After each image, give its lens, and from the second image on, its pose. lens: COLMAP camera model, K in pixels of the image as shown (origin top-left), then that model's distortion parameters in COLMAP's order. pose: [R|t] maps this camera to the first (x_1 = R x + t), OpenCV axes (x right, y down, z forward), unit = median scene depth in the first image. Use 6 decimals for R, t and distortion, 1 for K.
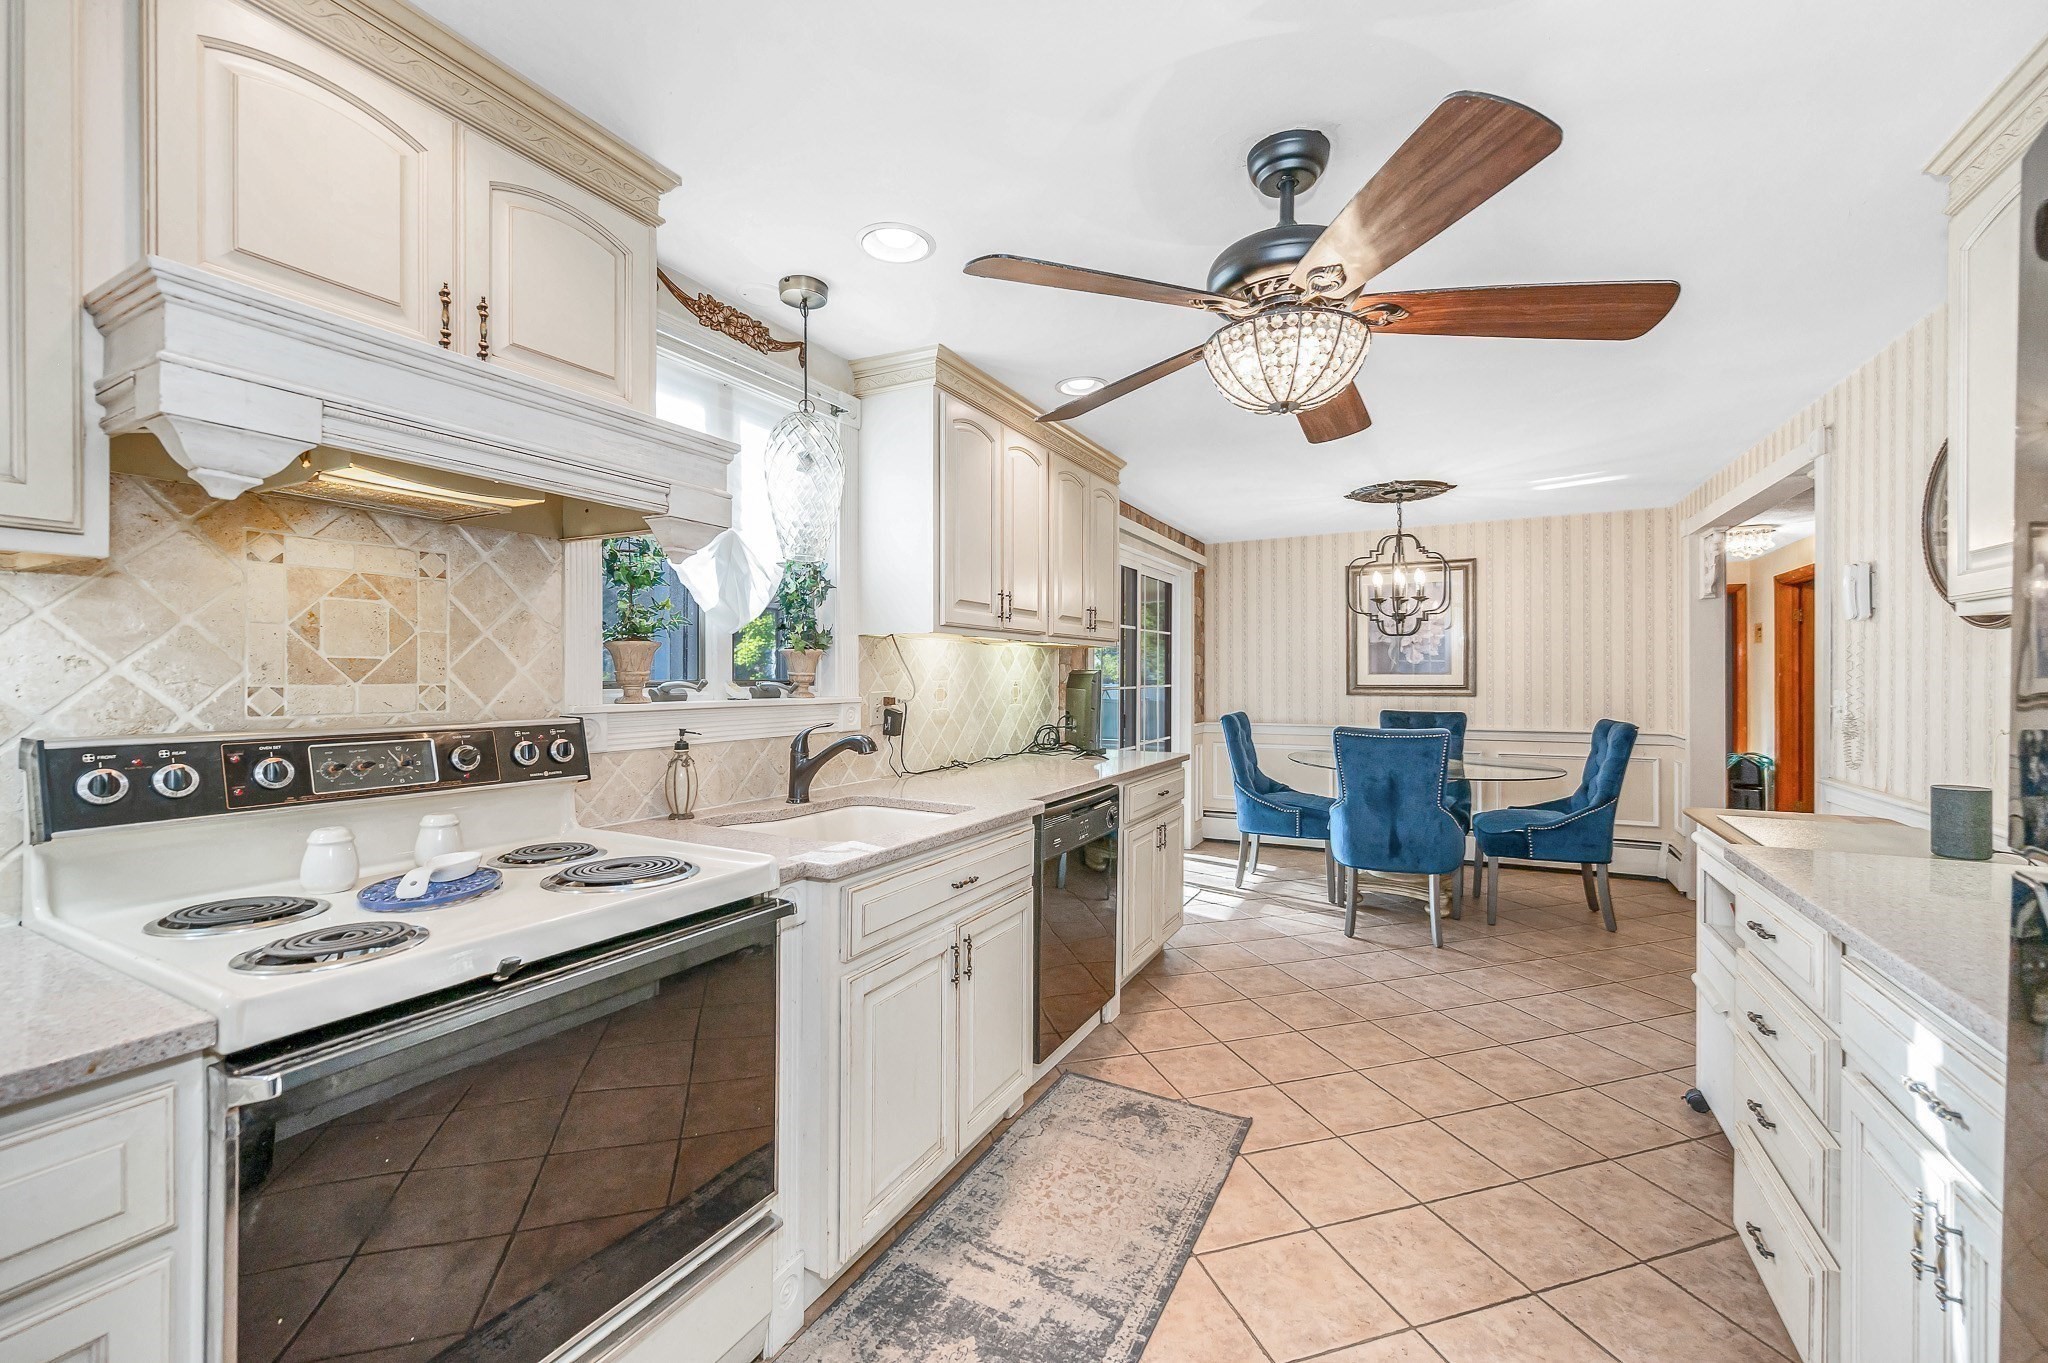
lens RADIAL K [[840.1, 0, 1027.6], [0, 840.1, 683.3], [0, 0, 1]] dist [-0.003151, -0.000281]
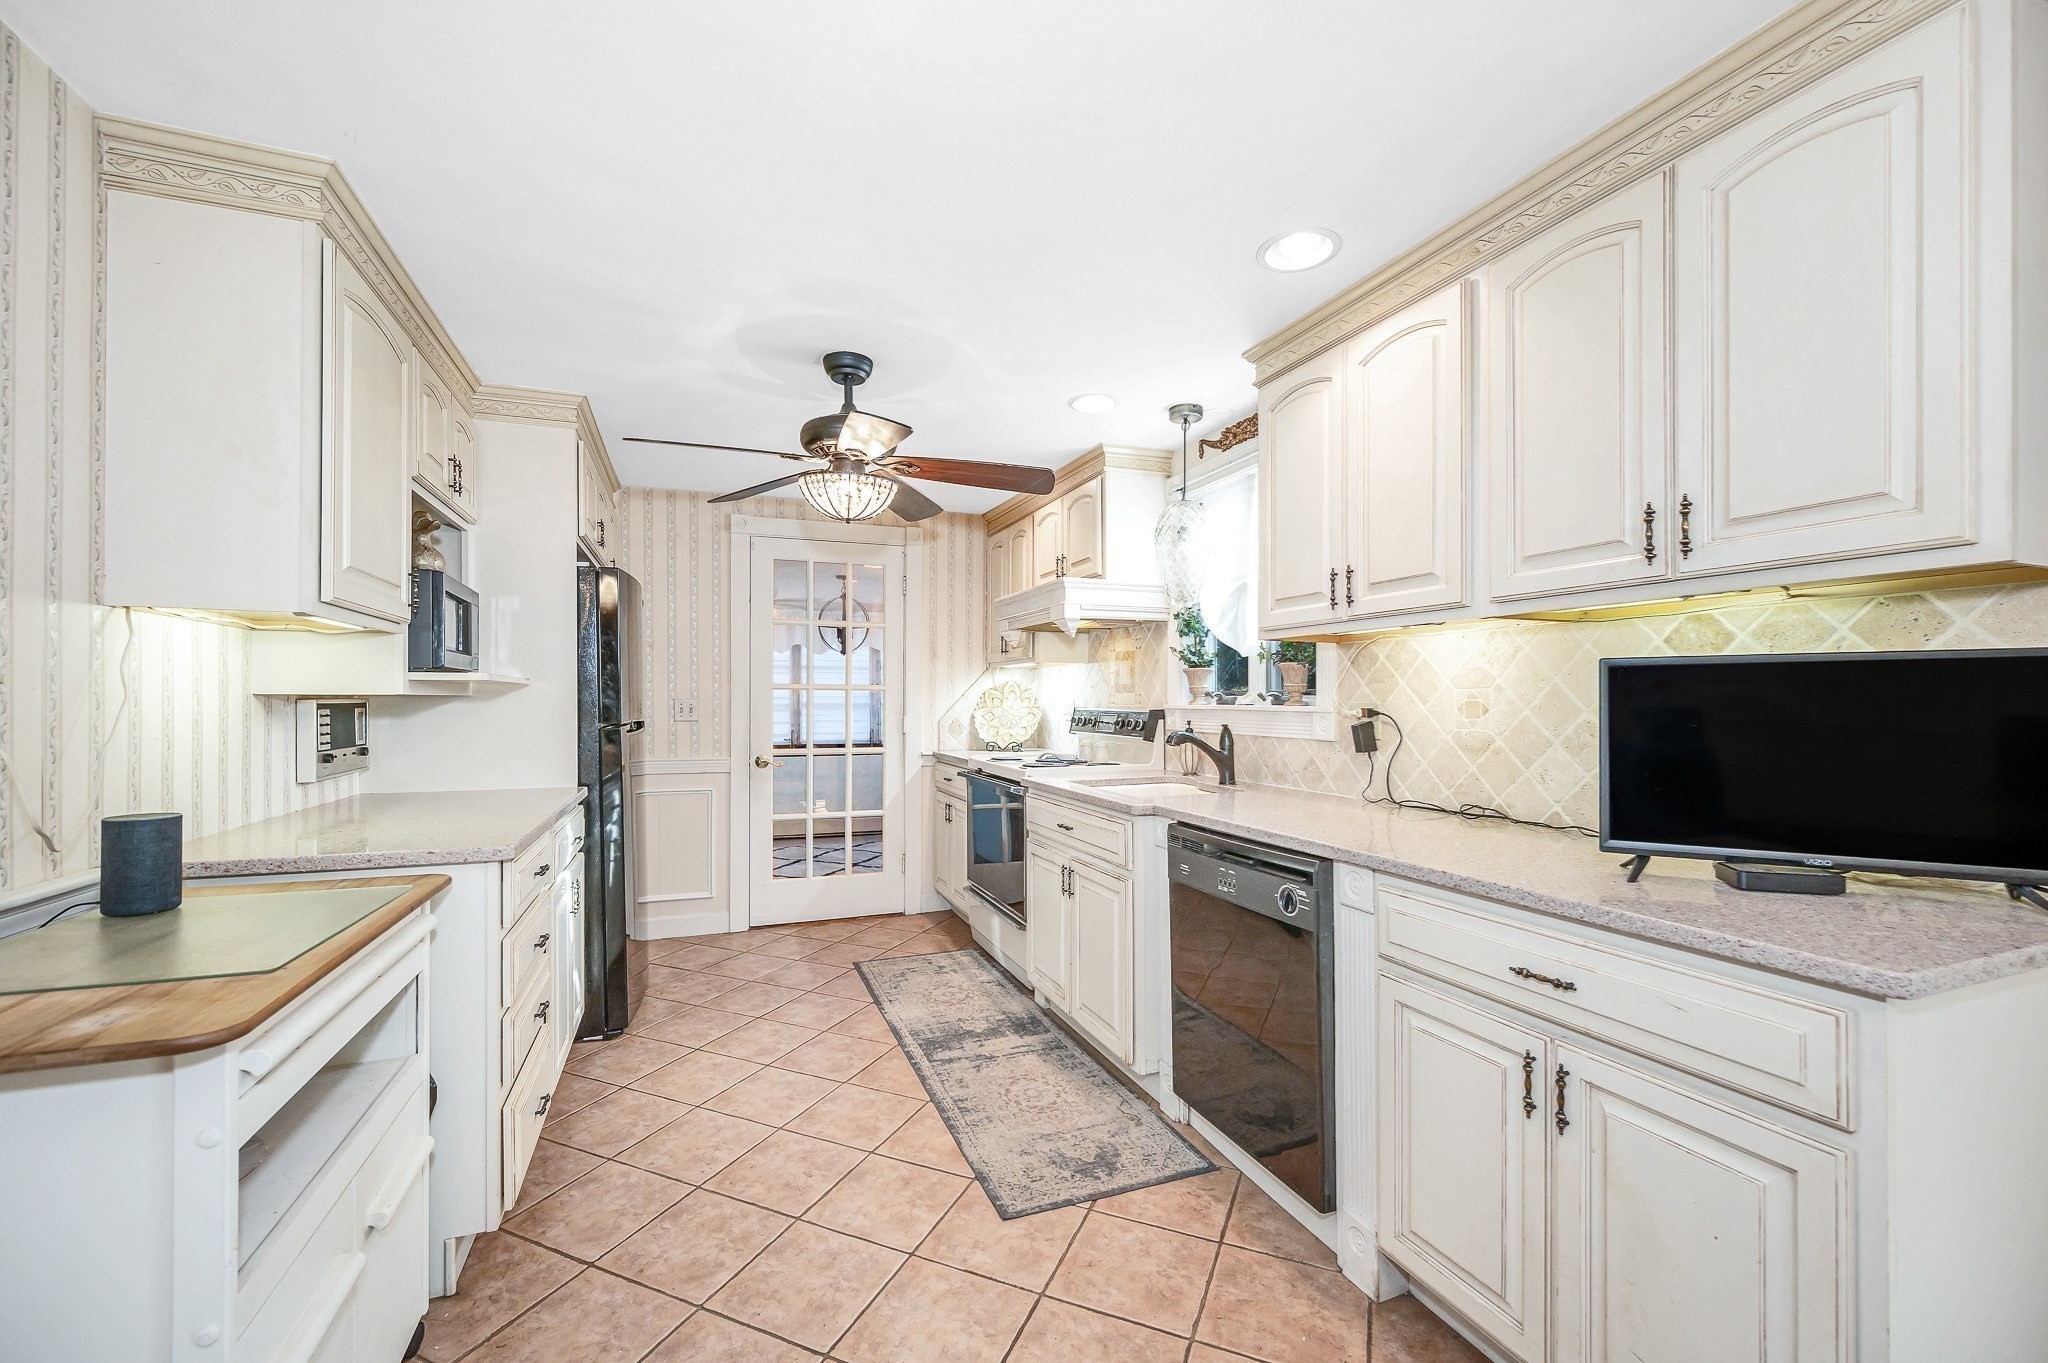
lens RADIAL K [[840.1, 0, 1024.9], [0, 840.1, 700.3], [0, 0, 1]] dist [-0.003151, -0.000281]
pose [[-0.659557, 0.000308, -0.751655, 1.065403], [-0.006668, 0.999958, 0.006261, 0.007556], [0.751625, 0.009142, -0.659527, 1.900066]]
